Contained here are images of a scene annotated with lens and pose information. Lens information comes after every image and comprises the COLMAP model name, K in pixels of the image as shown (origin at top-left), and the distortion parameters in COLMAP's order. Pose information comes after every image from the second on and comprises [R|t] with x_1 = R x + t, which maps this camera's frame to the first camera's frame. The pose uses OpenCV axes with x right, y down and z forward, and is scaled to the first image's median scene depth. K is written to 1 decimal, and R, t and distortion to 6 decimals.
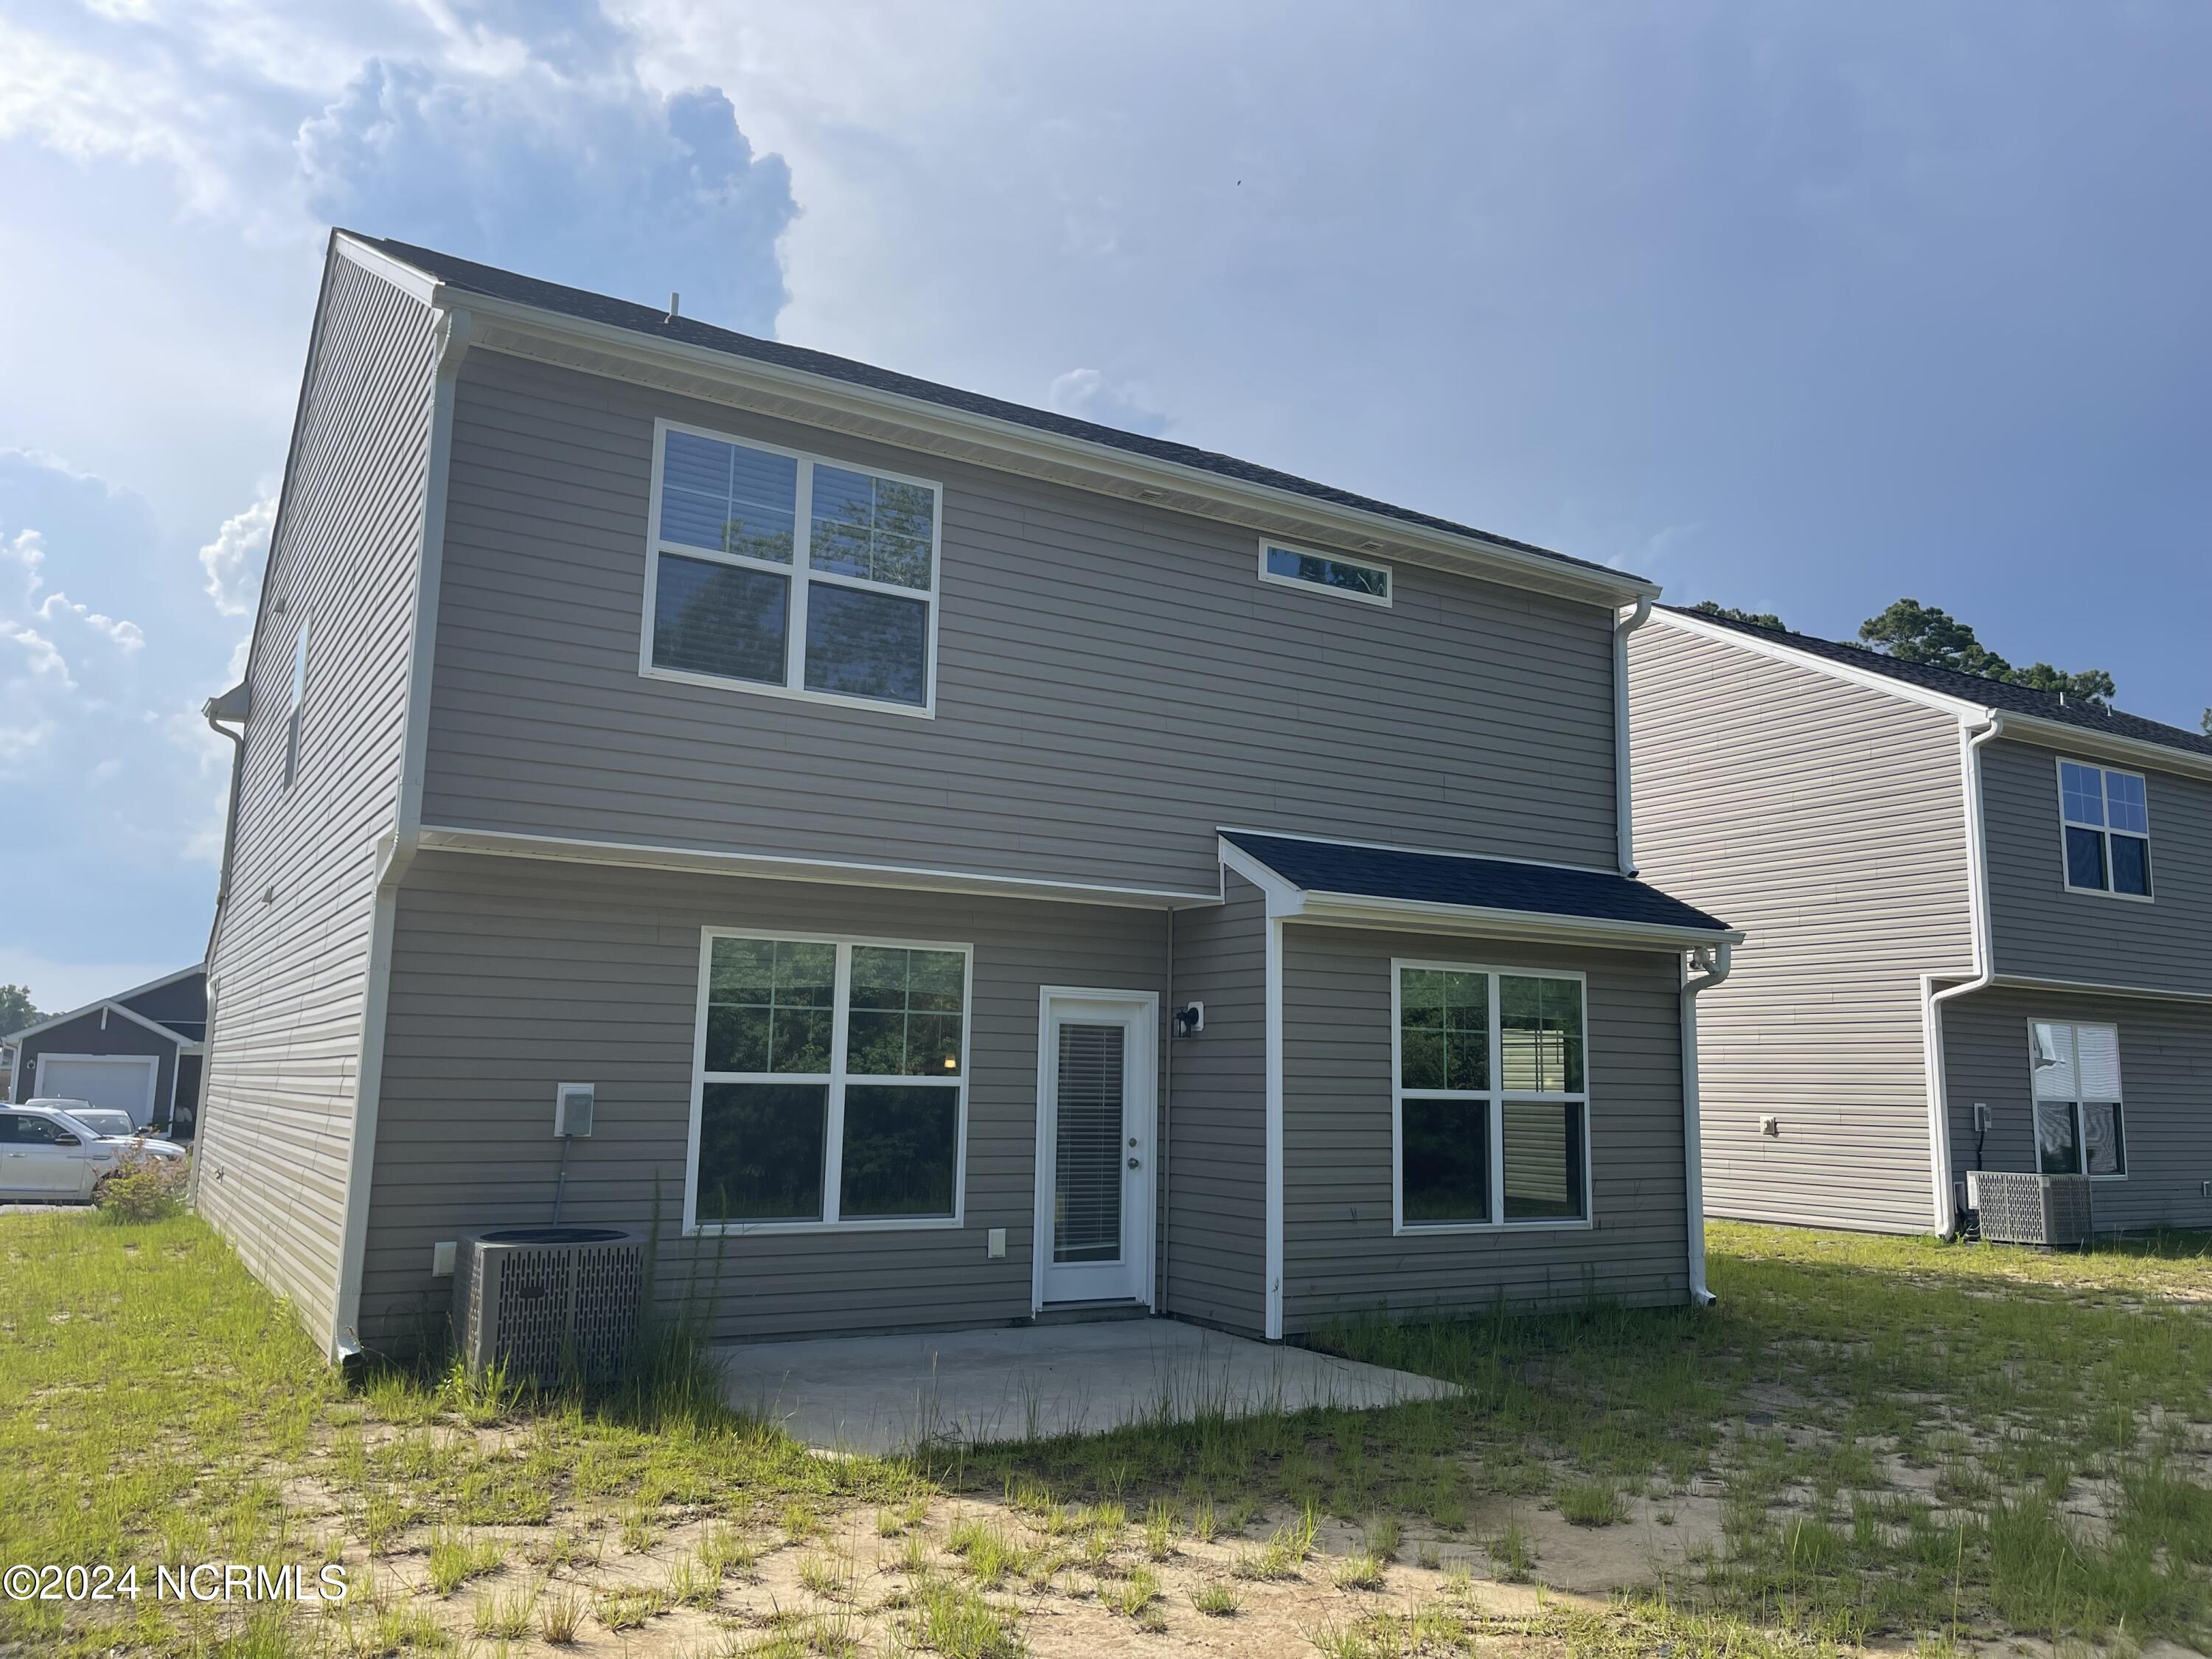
lens RADIAL K [[1674.9, 0, 1105.1], [0, 1674.9, 828.5], [0, 0, 1]] dist [0.039409, -0.037259]
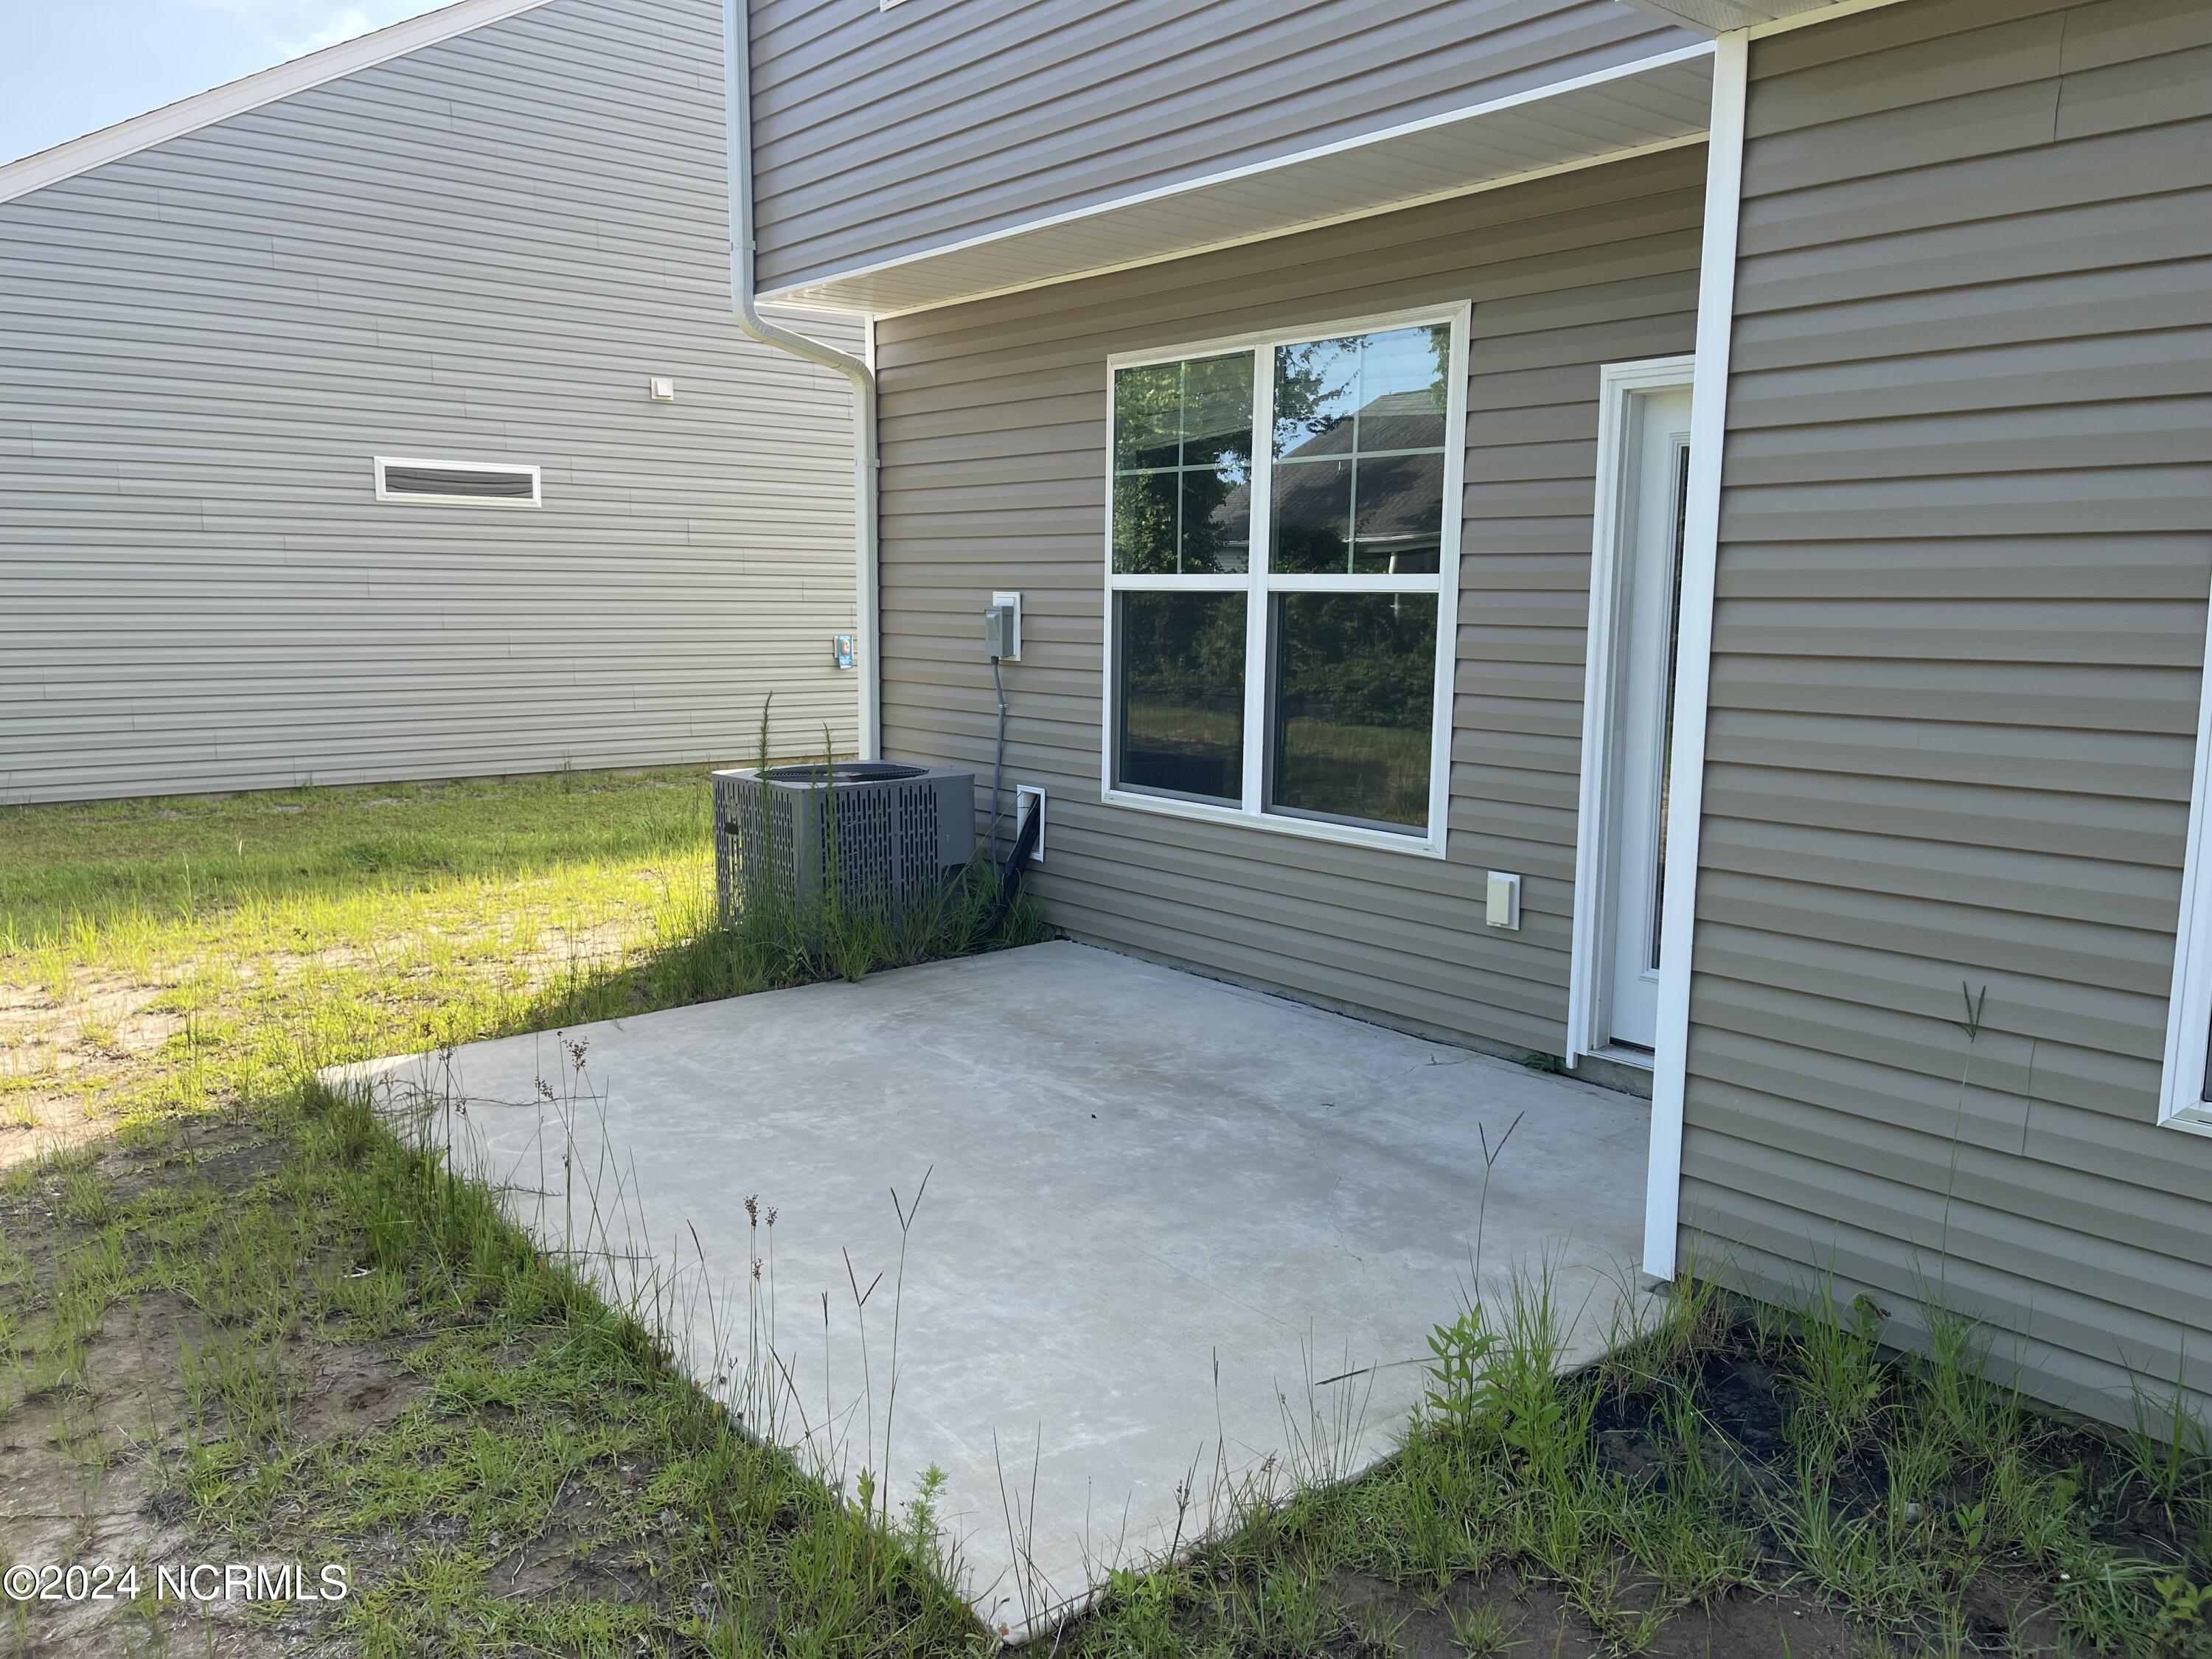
lens RADIAL K [[1674.9, 0, 1103.8], [0, 1674.9, 832.3], [0, 0, 1]] dist [0.039409, -0.037259]
pose [[0.138419, 0.125626, -0.982374, 0.432631], [0.134078, 0.980413, 0.144267, 0.142911], [0.981256, -0.151684, 0.118864, 0.857413]]
